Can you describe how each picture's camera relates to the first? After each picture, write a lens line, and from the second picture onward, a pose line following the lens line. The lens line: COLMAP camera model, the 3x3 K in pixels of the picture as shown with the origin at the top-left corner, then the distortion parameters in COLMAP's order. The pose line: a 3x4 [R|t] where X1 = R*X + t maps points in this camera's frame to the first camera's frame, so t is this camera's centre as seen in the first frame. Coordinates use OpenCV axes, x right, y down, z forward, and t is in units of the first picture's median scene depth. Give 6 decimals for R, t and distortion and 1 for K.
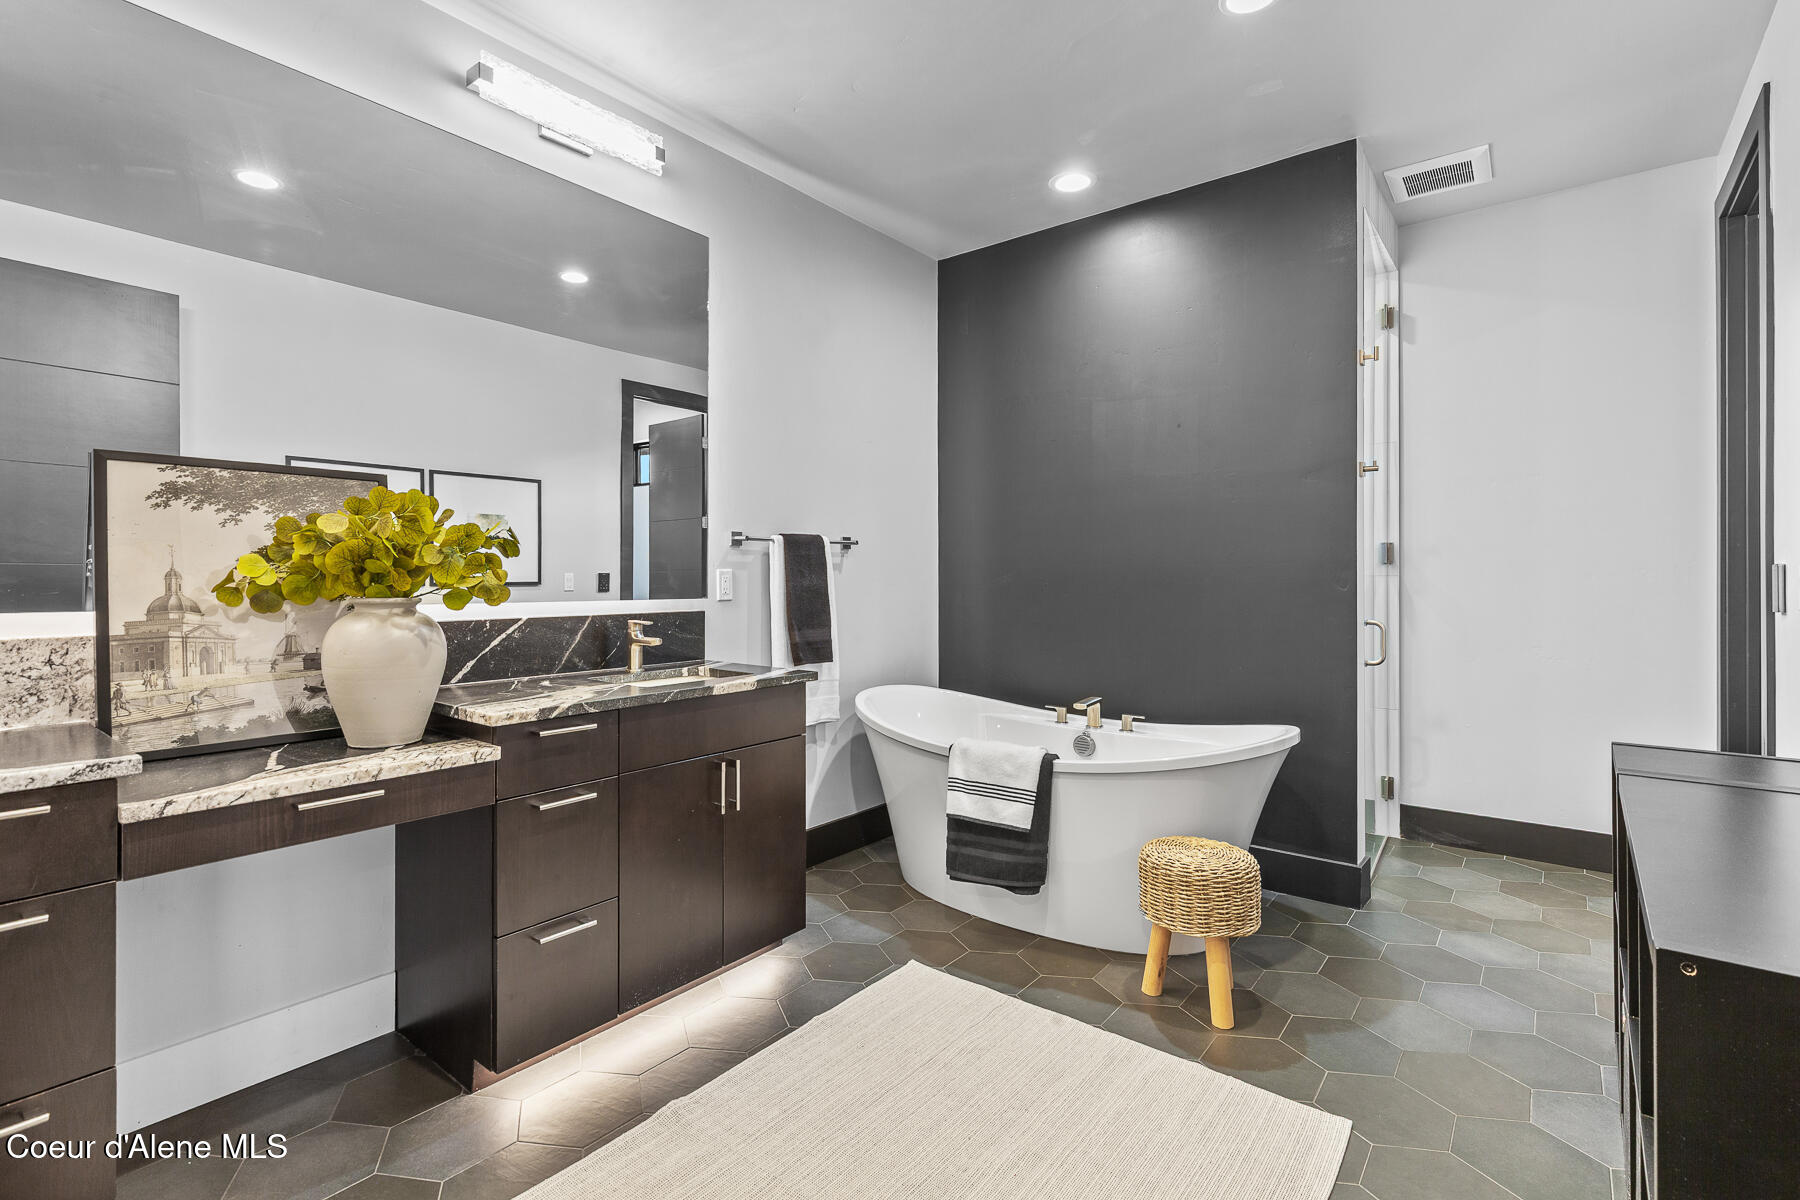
lens RADIAL K [[815.7, 0, 907.5], [0, 815.7, 573.9], [0, 0, 1]] dist [0.009372, -0.000432]
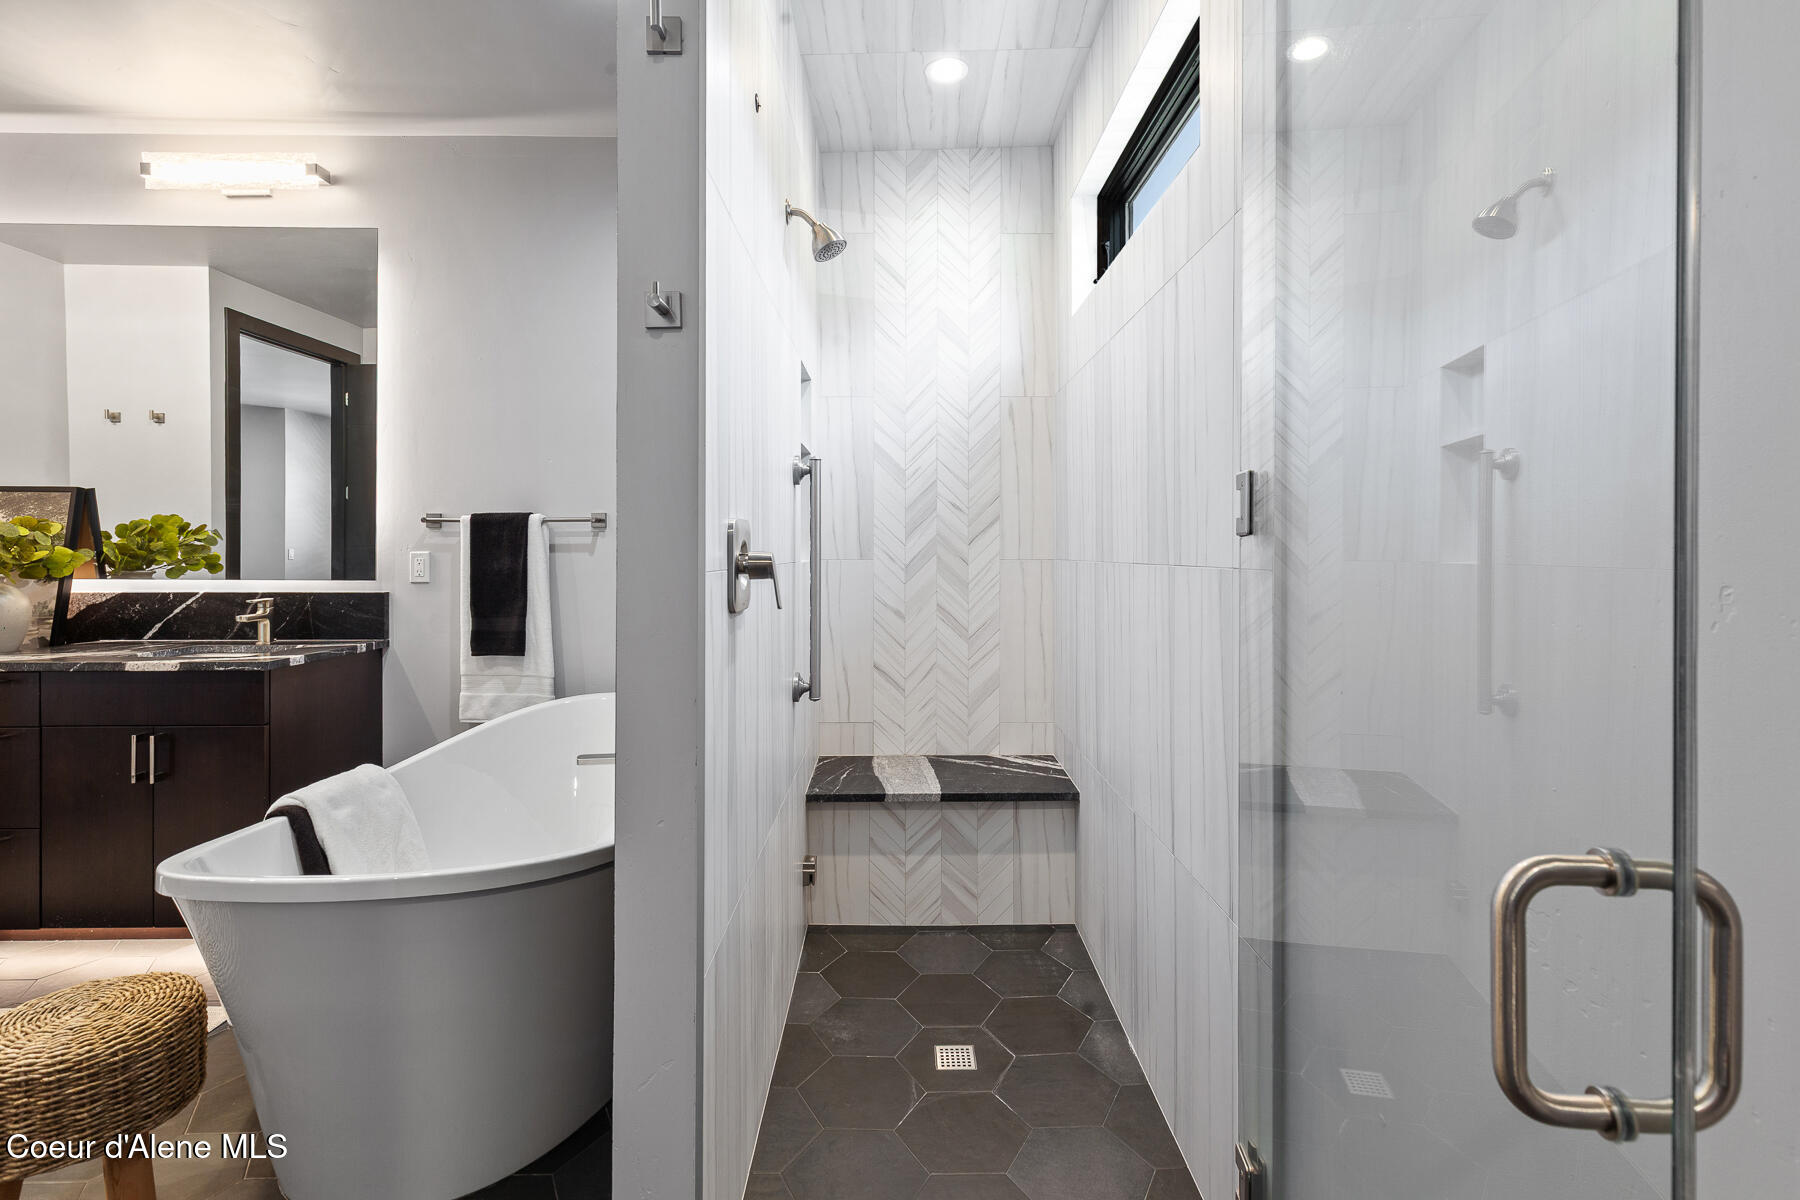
lens RADIAL K [[815.7, 0, 897.6], [0, 815.7, 551.2], [0, 0, 1]] dist [0.009372, -0.000432]
pose [[0.634397, -0.000627, -0.773007, 1.142164], [0.001908, 0.999998, 0.000755, -0.007131], [0.773005, -0.001953, 0.634396, 1.006480]]
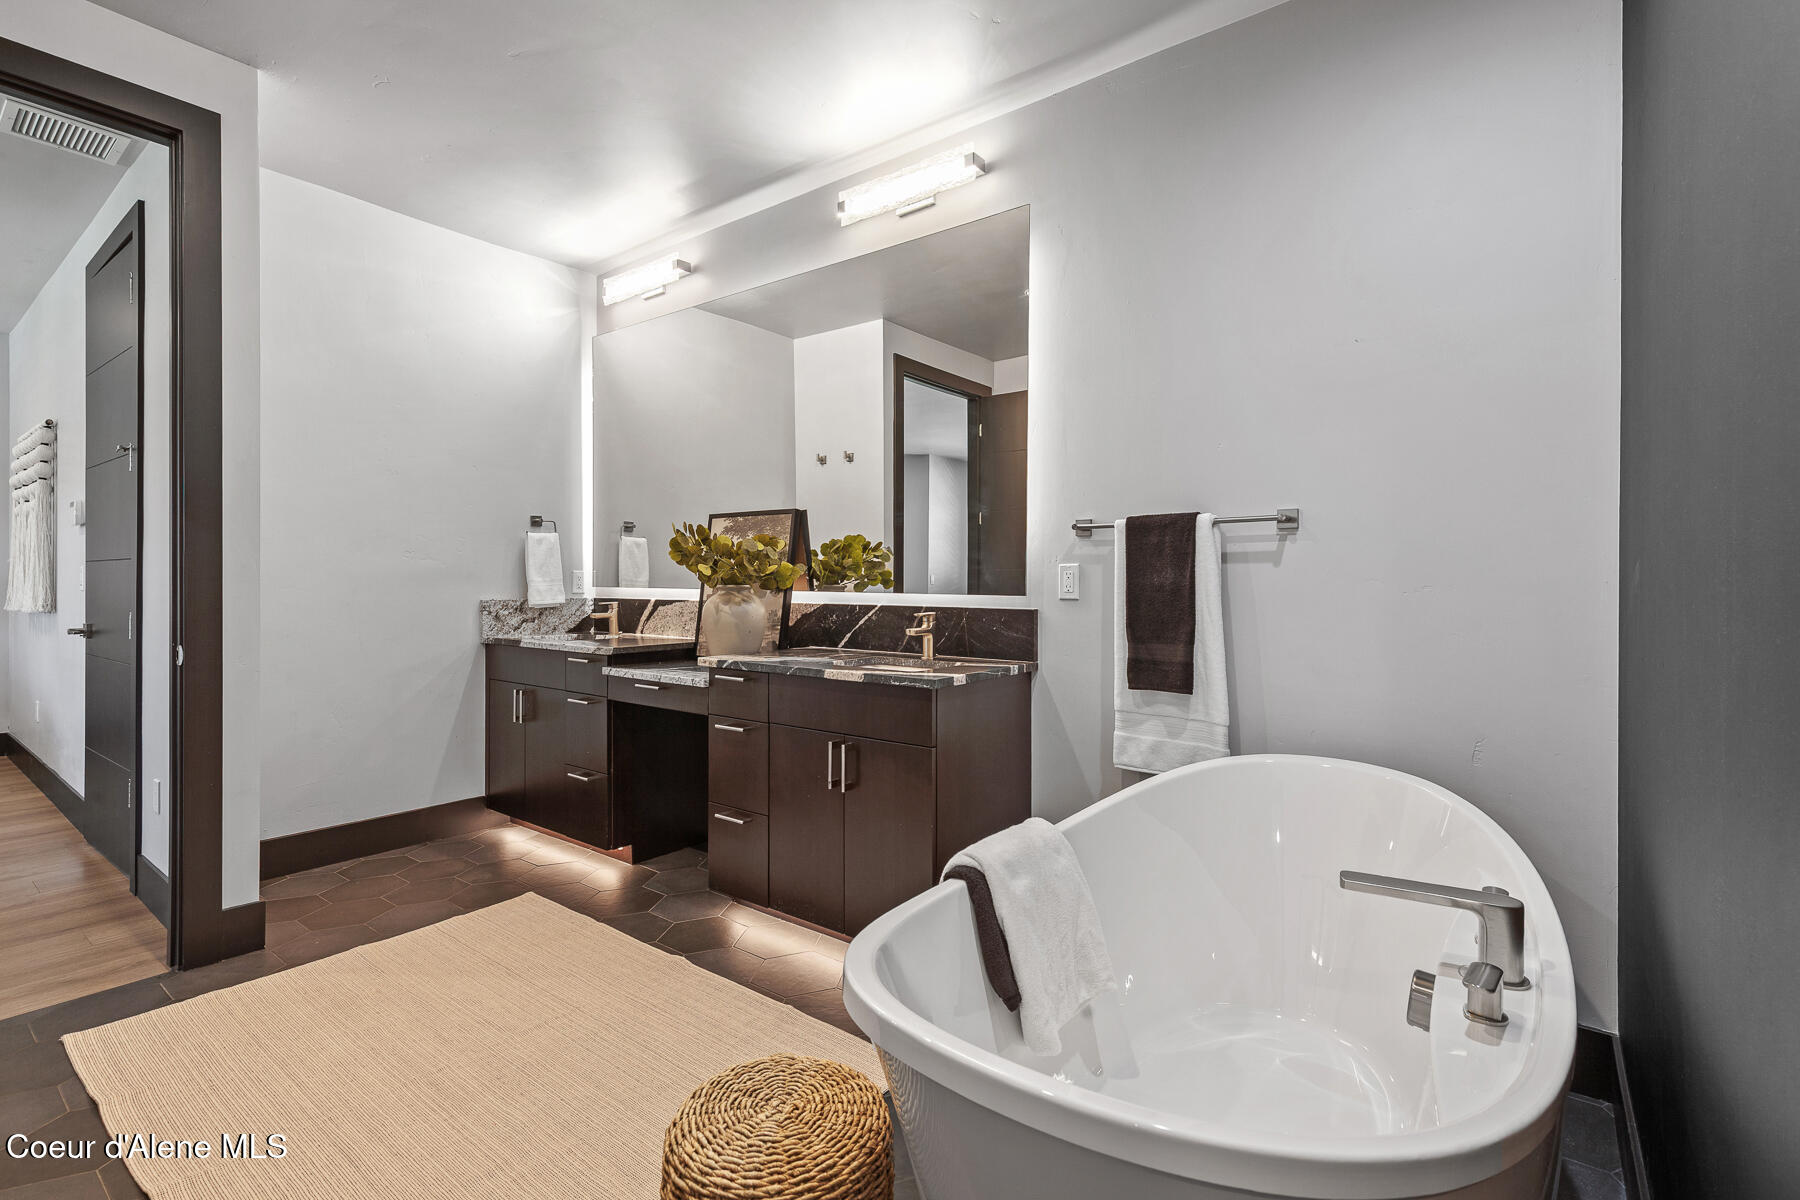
lens RADIAL K [[815.7, 0, 915.5], [0, 815.7, 583.3], [0, 0, 1]] dist [0.009372, -0.000432]
pose [[0.034883, 0.002260, -0.999389, 0.796869], [-0.001204, 0.999997, 0.002219, 0.016680], [0.999391, 0.001126, 0.034886, 0.992685]]
